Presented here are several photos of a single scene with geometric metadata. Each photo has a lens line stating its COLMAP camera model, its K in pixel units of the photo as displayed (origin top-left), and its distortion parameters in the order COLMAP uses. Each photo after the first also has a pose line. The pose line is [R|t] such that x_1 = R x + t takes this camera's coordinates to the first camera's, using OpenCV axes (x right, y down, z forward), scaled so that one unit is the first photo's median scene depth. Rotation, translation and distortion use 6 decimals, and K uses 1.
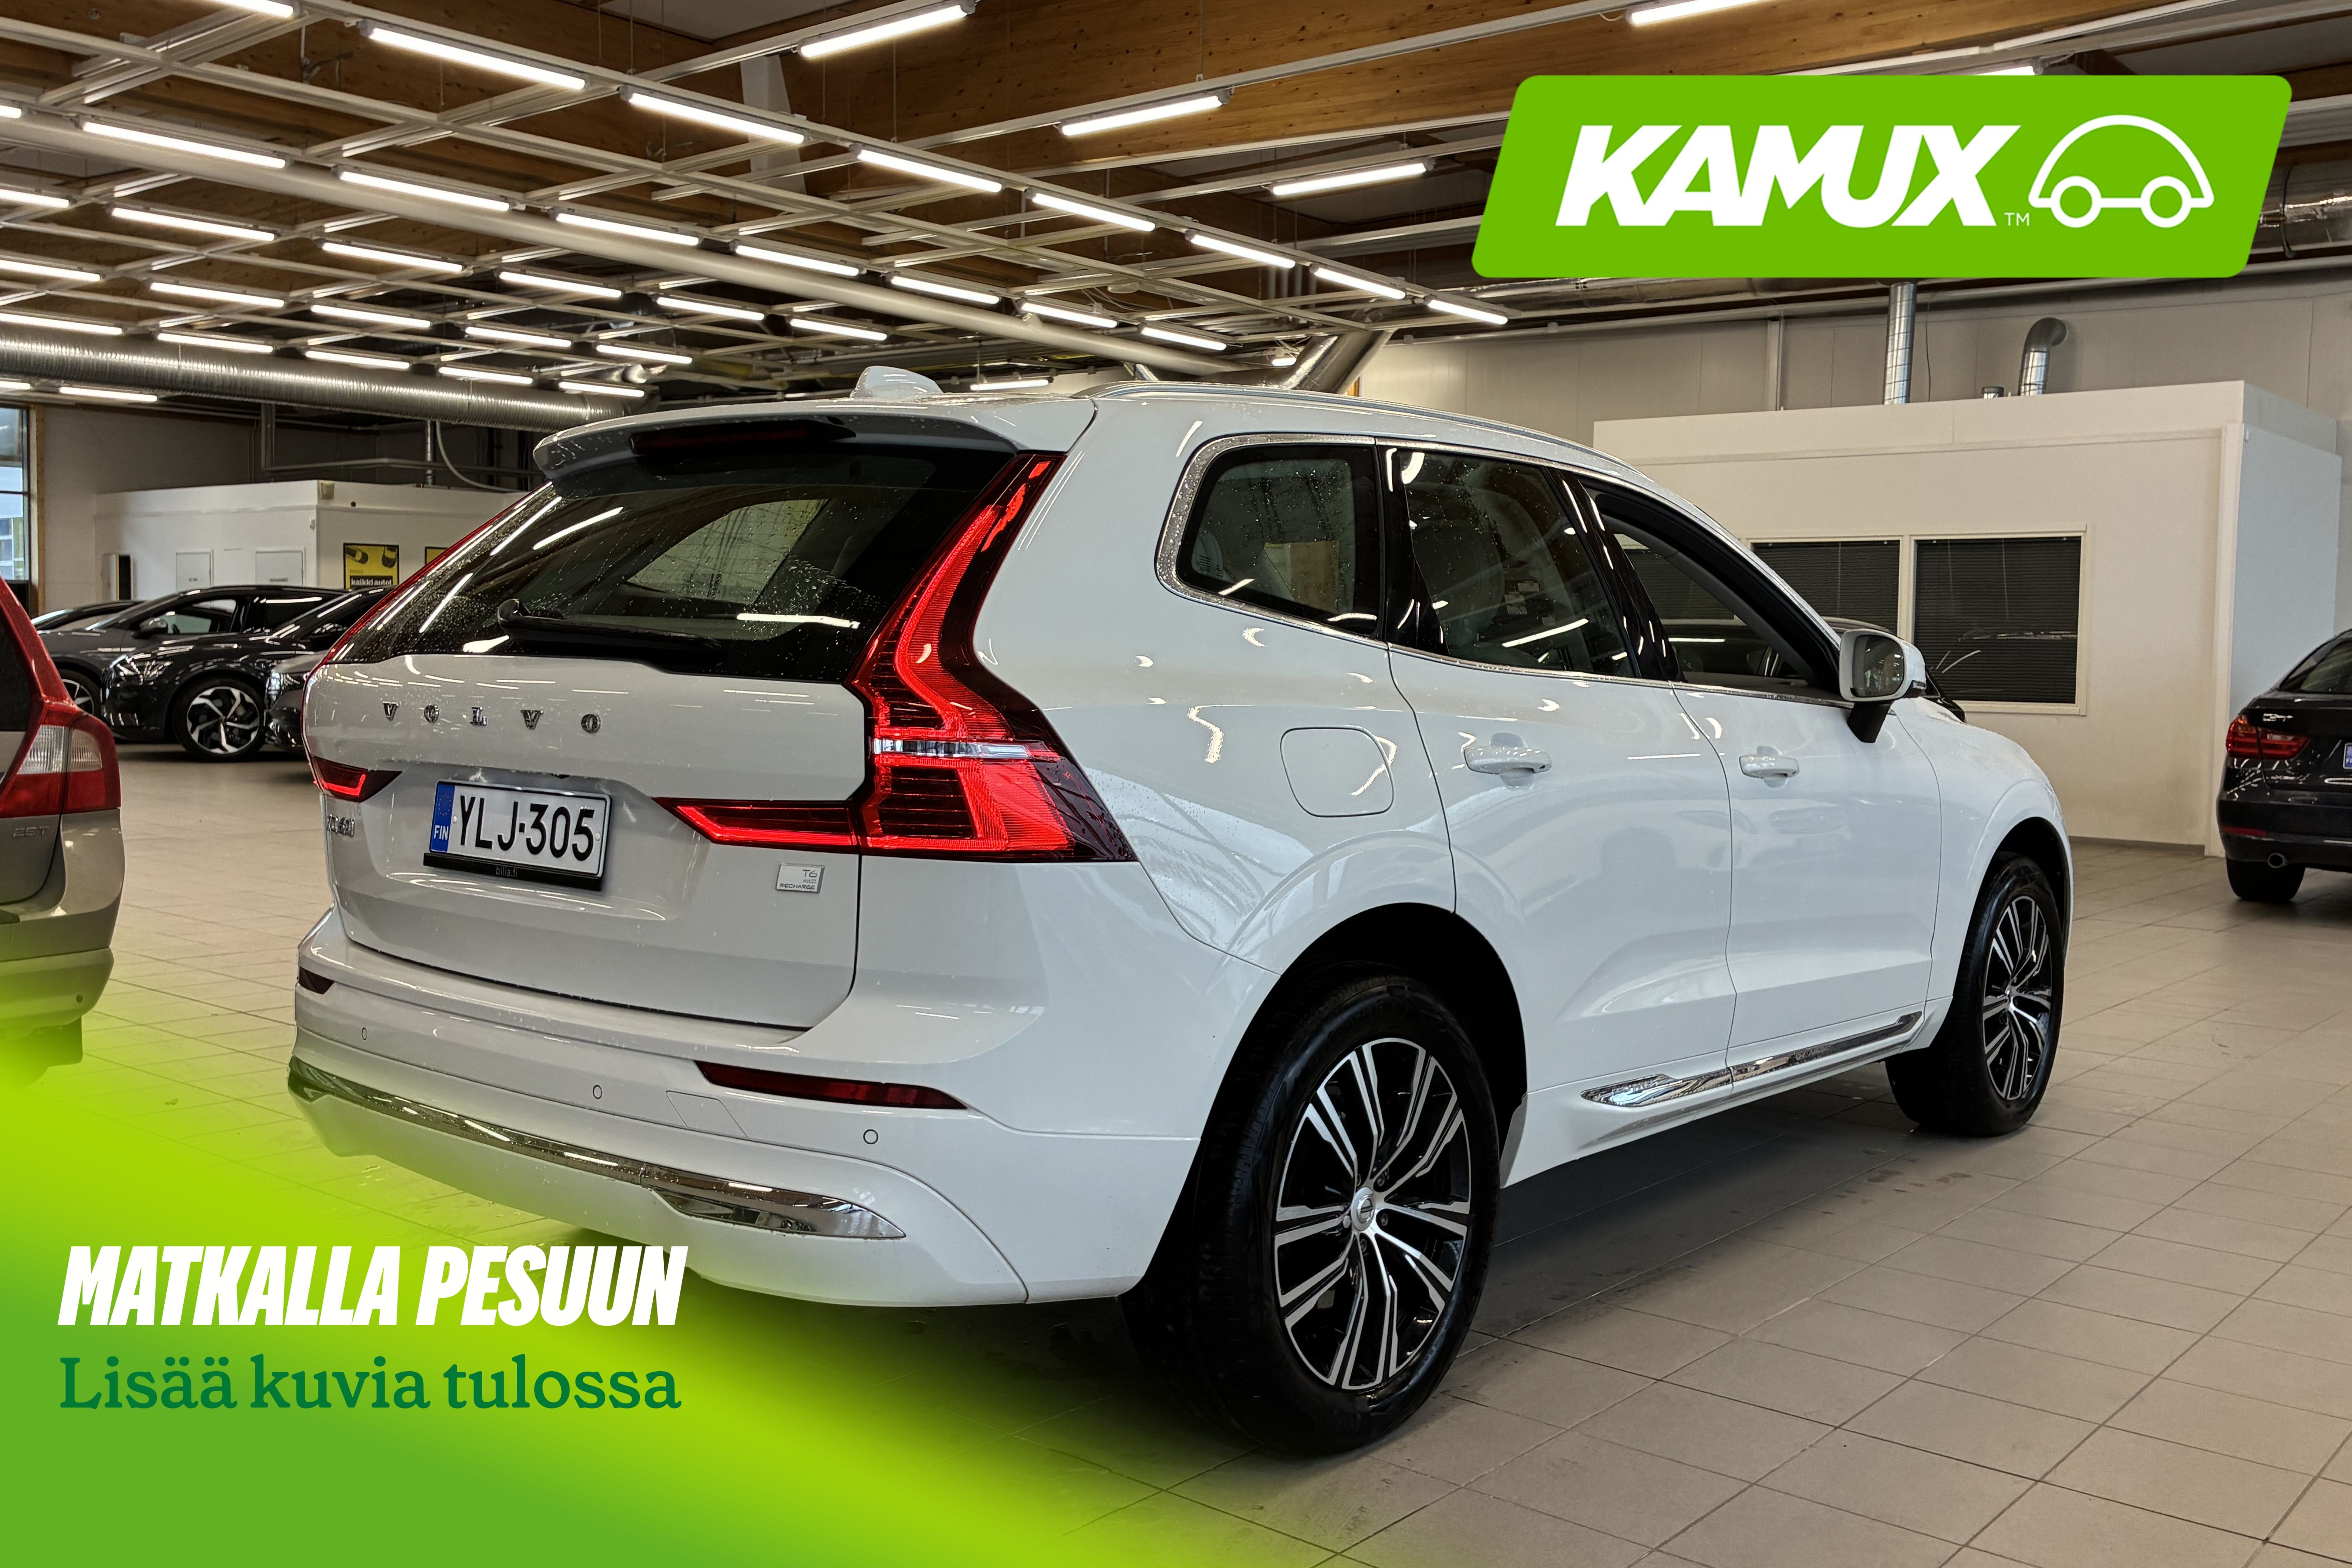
lens RADIAL K [[2136.1, 0, 1178.2], [0, 2136.1, 793.1], [0, 0, 1]] dist [0.002094, 0.000000]
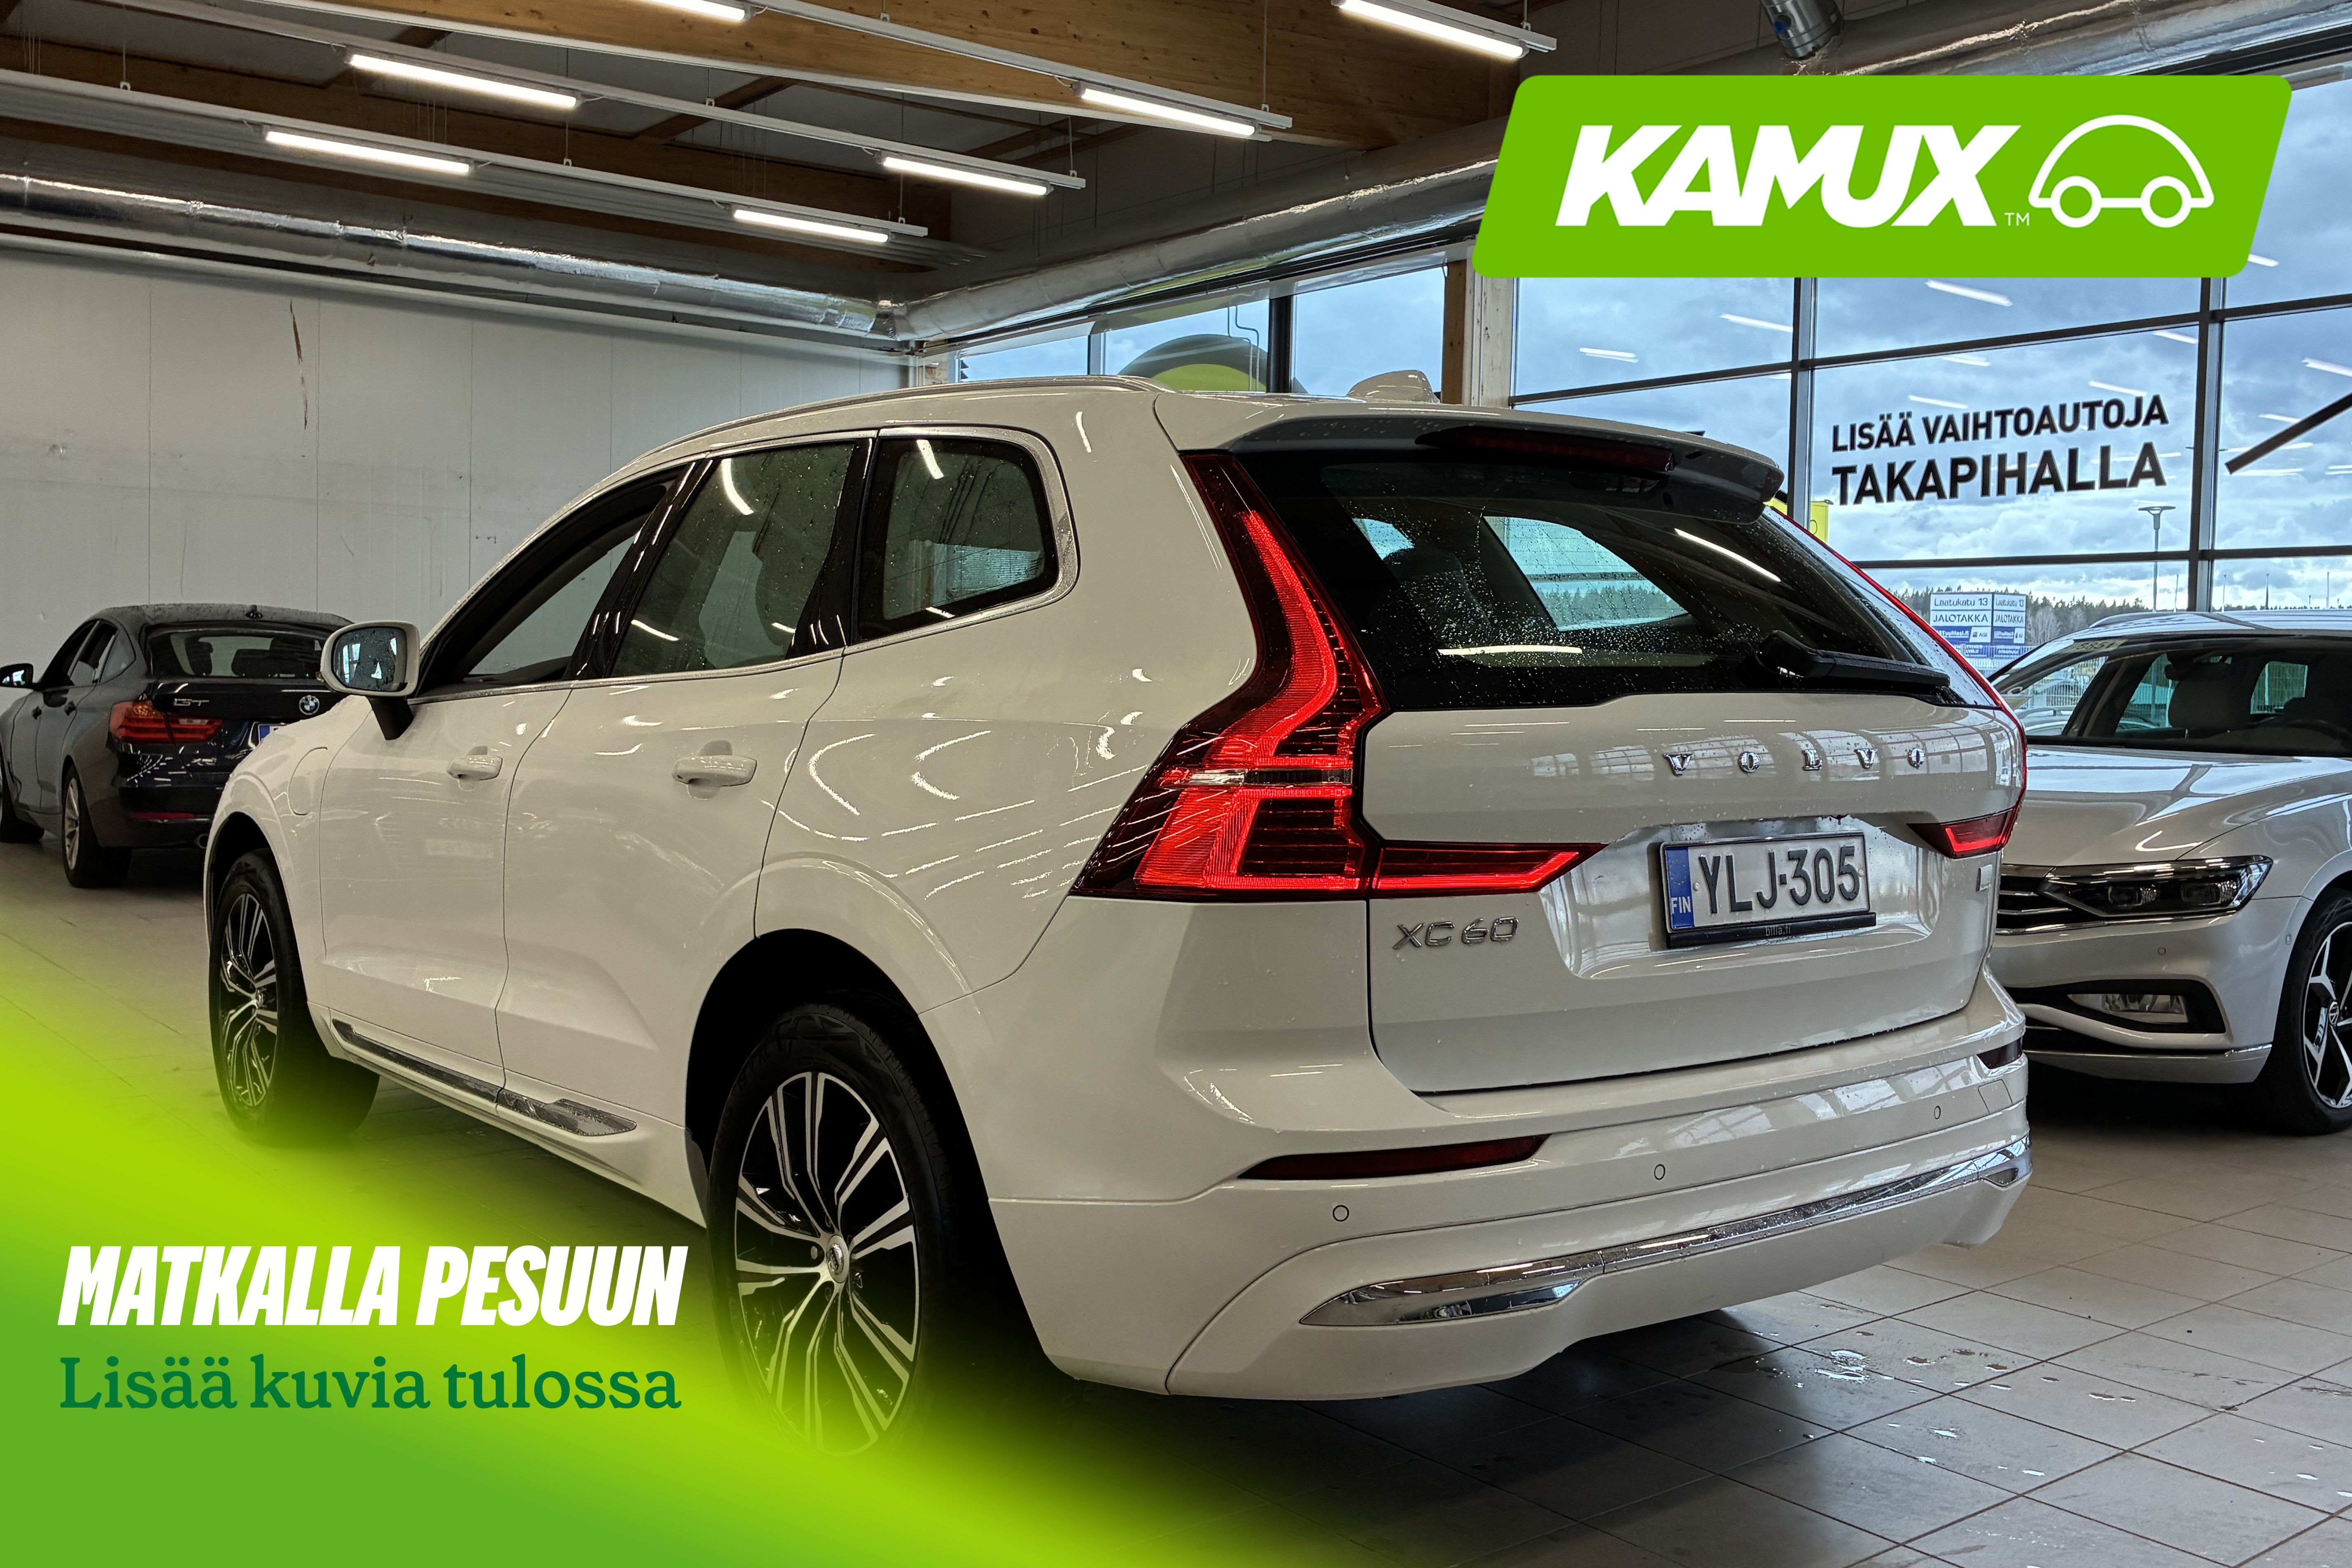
lens RADIAL K [[2136.1, 0, 1170.0], [0, 2136.1, 775.2], [0, 0, 1]] dist [0.002094, 0.000000]
pose [[0.204992, -0.062926, 0.976739, -1.082682], [0.054752, 0.997106, 0.052747, -0.079380], [-0.977231, 0.042666, 0.207844, 0.910682]]
